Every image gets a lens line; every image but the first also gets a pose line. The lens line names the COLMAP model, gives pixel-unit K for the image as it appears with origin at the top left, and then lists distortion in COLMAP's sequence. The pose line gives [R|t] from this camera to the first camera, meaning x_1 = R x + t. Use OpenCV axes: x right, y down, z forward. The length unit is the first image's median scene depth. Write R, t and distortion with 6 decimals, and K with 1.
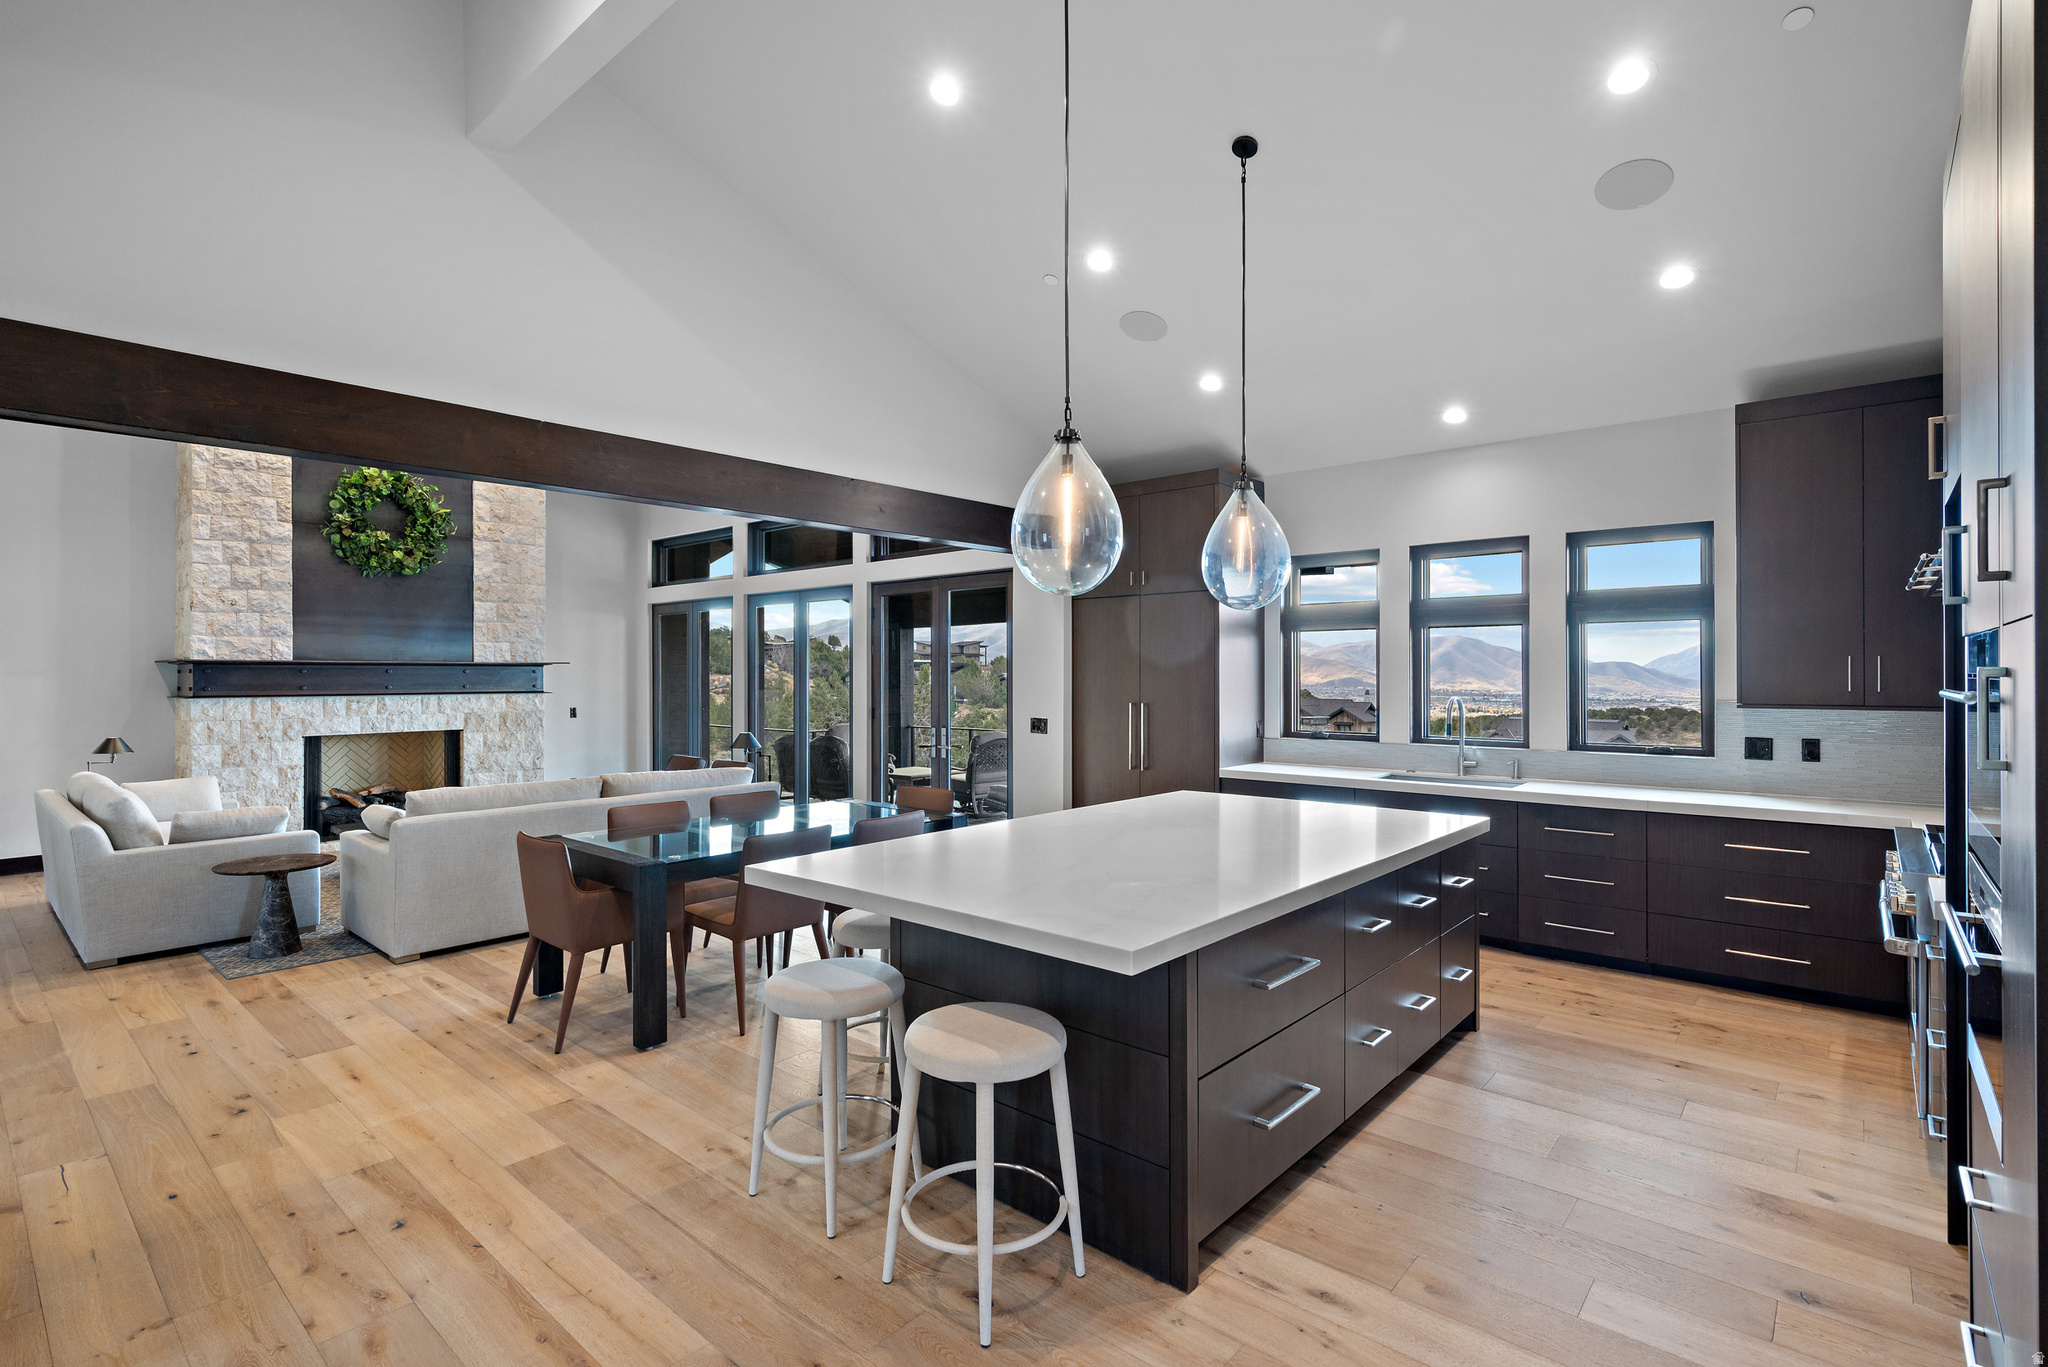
lens RADIAL K [[965.1, 0, 1033.0], [0, 965.1, 671.9], [0, 0, 1]] dist [0.001308, -0.000057]
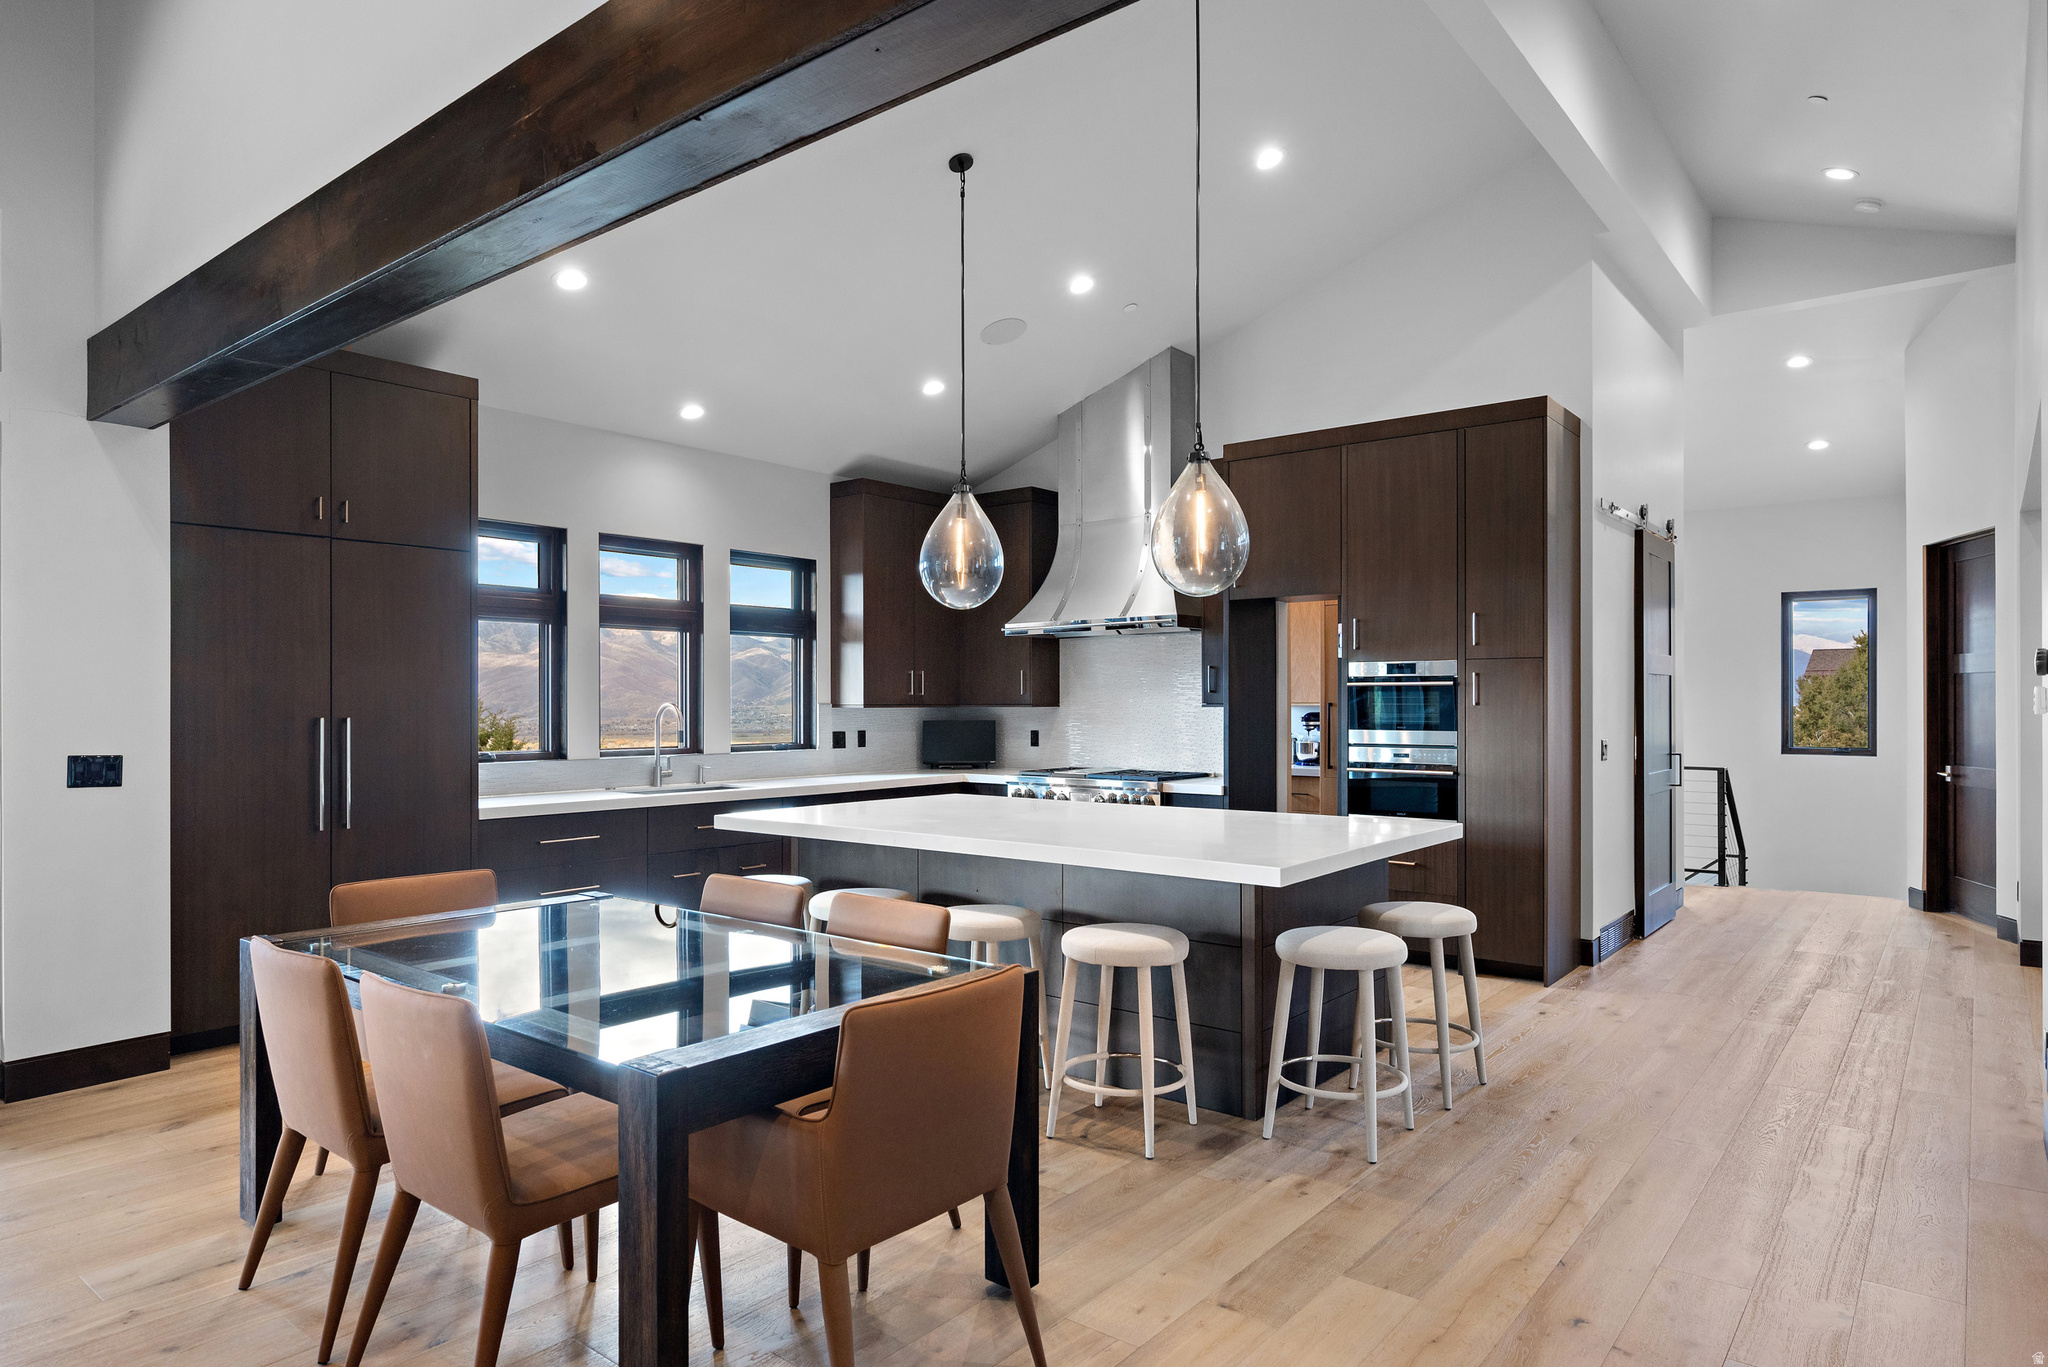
lens RADIAL K [[1198.0, 0, 1024.5], [0, 1198.0, 692.1], [0, 0, 1]] dist [0.003182, 0.000657]
pose [[-0.033969, 0.008667, 0.999385, -0.868358], [-0.002480, 0.999959, -0.008756, 0.027696], [-0.999420, -0.002776, -0.033947, 0.787374]]
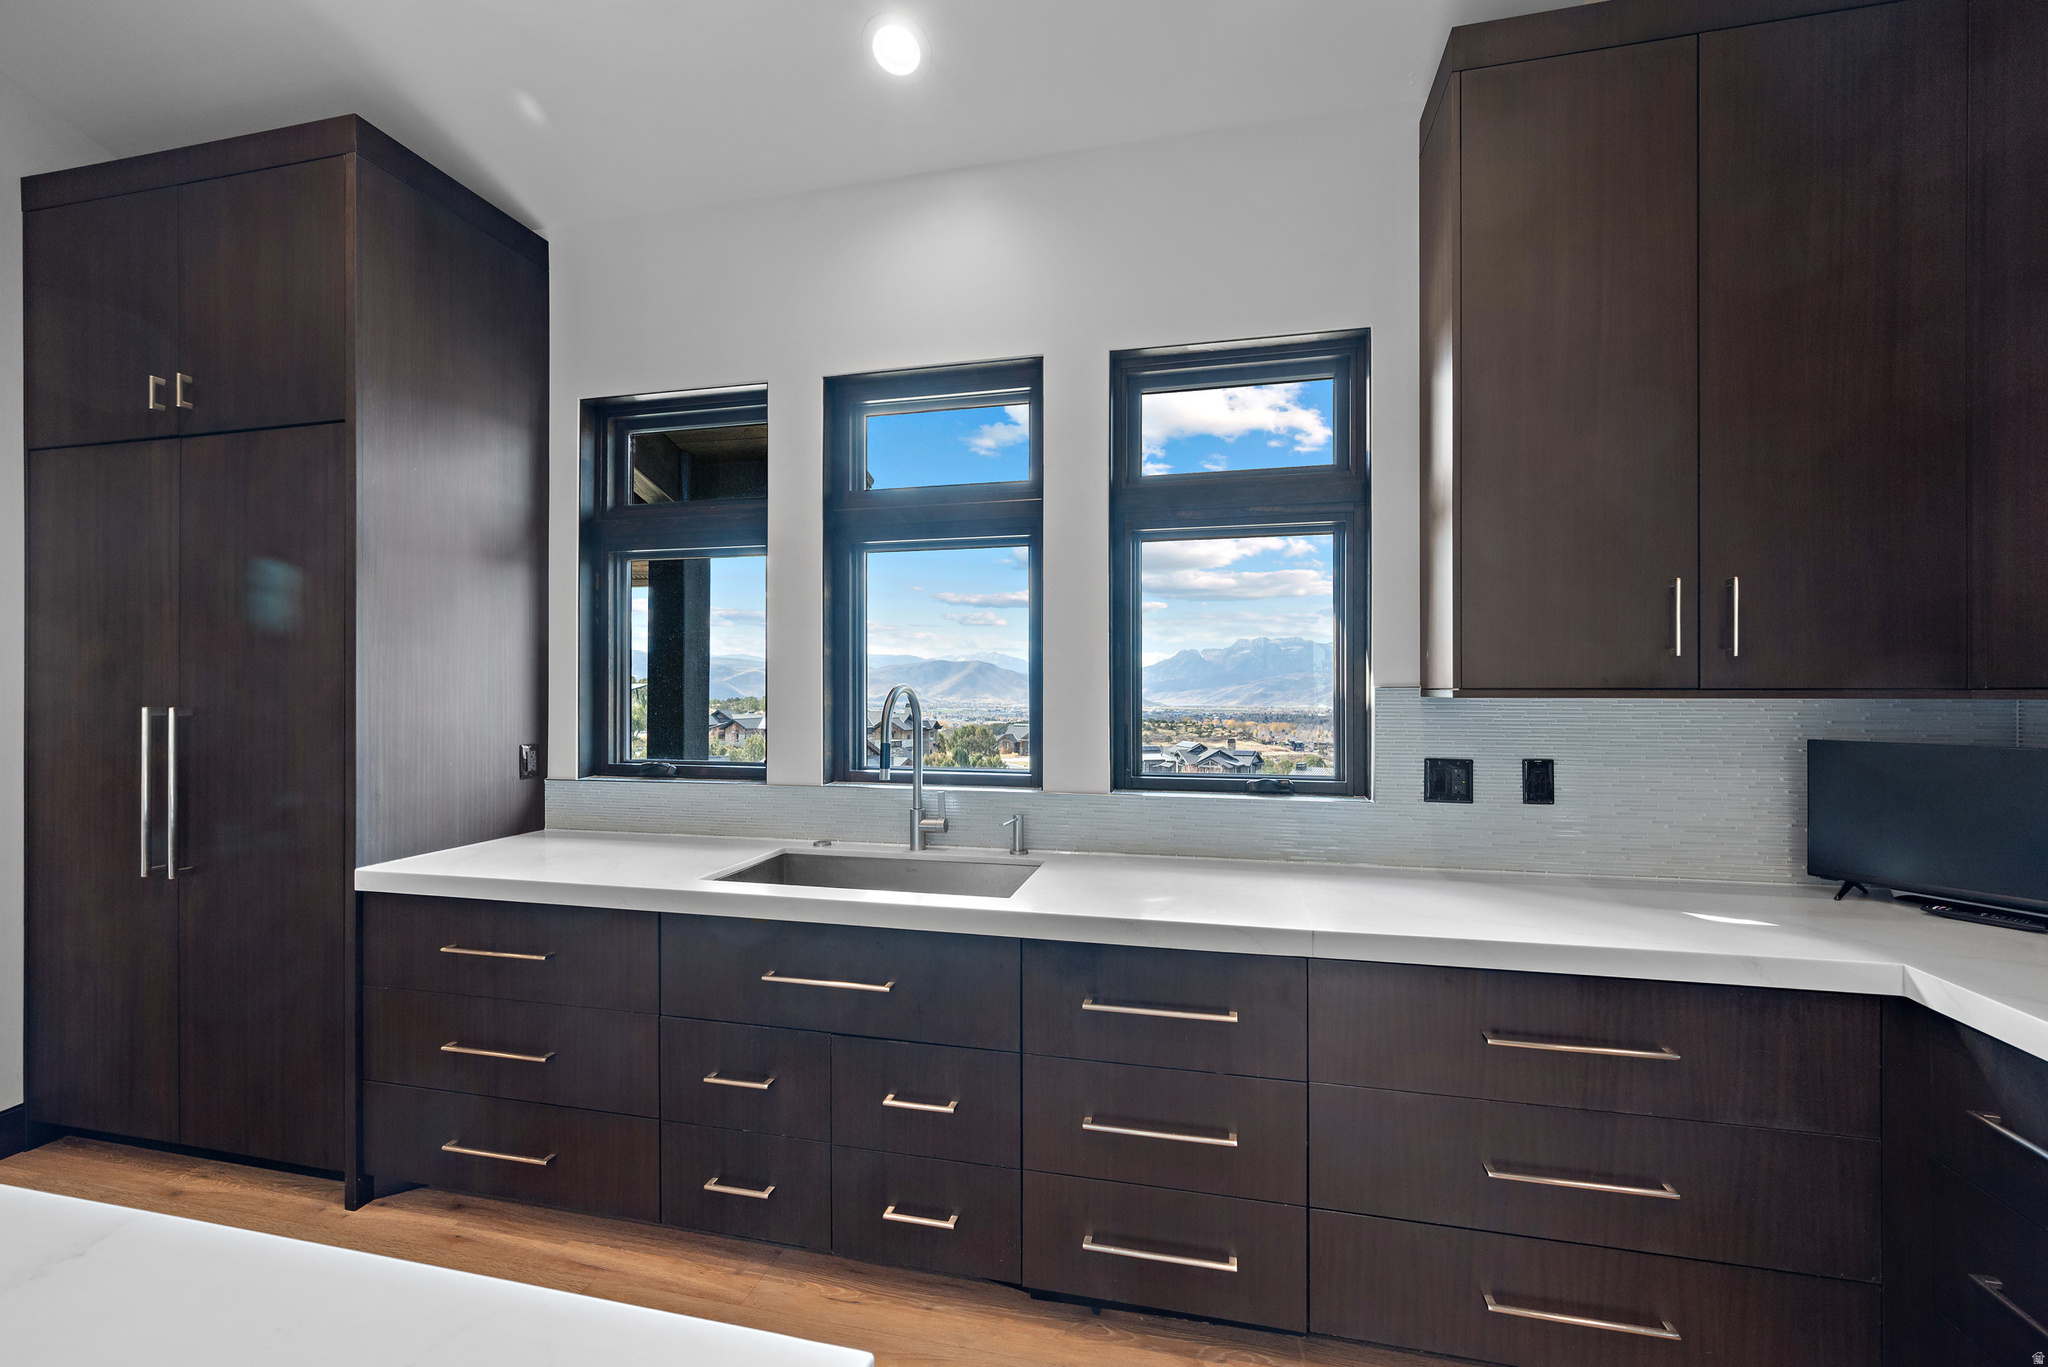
lens RADIAL K [[828.7, 0, 1026.5], [0, 828.7, 688.7], [0, 0, 1]] dist [0.000312, -0.000090]
pose [[0.890158, 0.003718, 0.455638, 0.351150], [-0.003690, 0.999993, -0.000950, 0.032224], [-0.455638, -0.000836, 0.890165, 0.701076]]
